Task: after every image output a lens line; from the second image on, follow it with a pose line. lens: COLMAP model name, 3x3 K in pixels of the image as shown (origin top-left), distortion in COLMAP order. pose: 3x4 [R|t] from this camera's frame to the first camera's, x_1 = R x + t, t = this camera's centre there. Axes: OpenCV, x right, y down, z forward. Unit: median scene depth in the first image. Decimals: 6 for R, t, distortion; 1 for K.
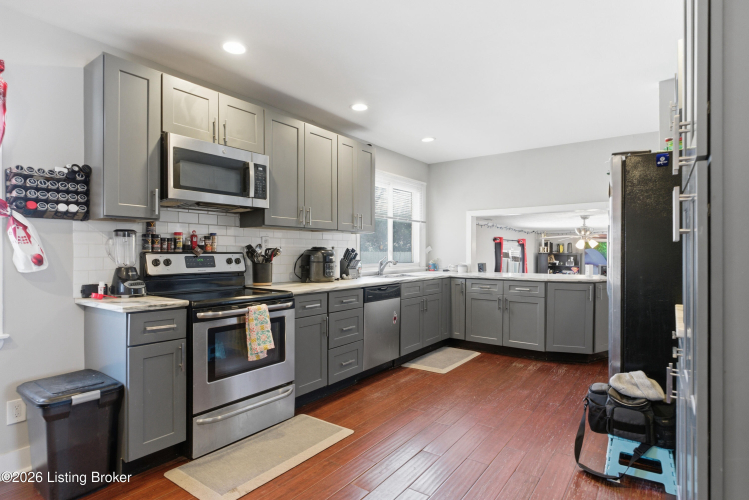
lens RADIAL K [[403.1, 0, 376.1], [0, 403.1, 254.1], [0, 0, 1]] dist [0.003294, 0.000215]
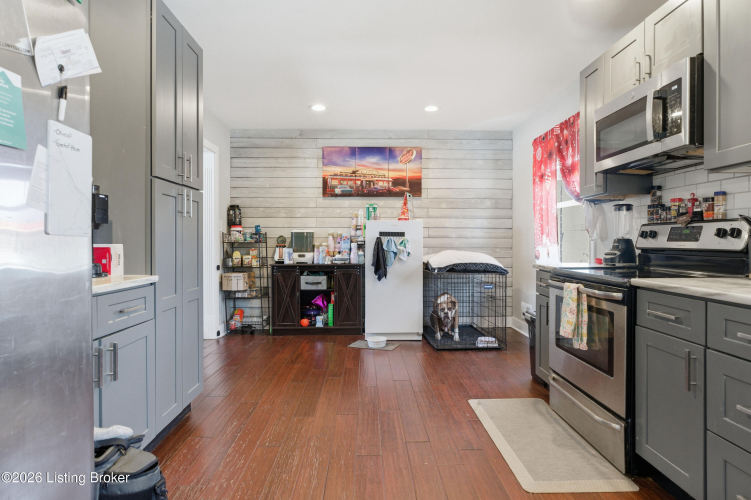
lens RADIAL K [[404.2, 0, 377.1], [0, 404.2, 254.1], [0, 0, 1]] dist [0.003294, 0.000215]
pose [[-0.793491, 0.023704, -0.608120, 0.341999], [-0.002697, 0.999094, 0.042464, 0.018738], [0.608576, 0.035335, -0.792709, 0.882777]]
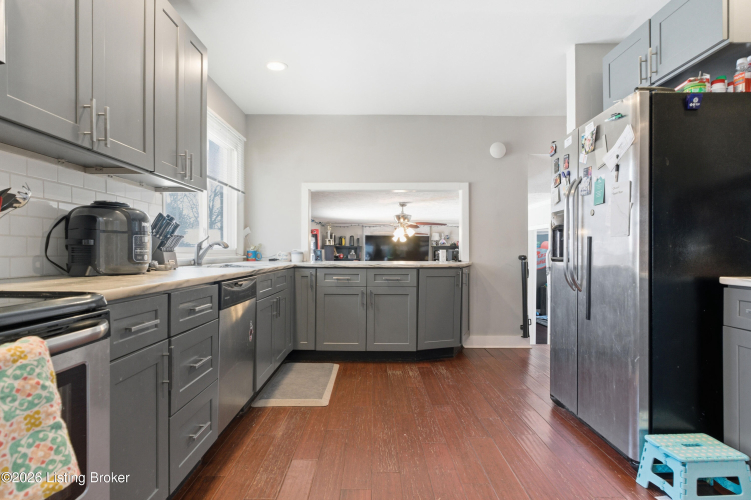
lens RADIAL K [[404.2, 0, 377.1], [0, 404.2, 254.1], [0, 0, 1]] dist [0.003294, 0.000215]
pose [[0.804667, 0.000440, 0.593726, -0.158851], [-0.001515, 0.999998, 0.001312, 0.039576], [-0.593724, -0.001955, 0.804666, 0.386245]]
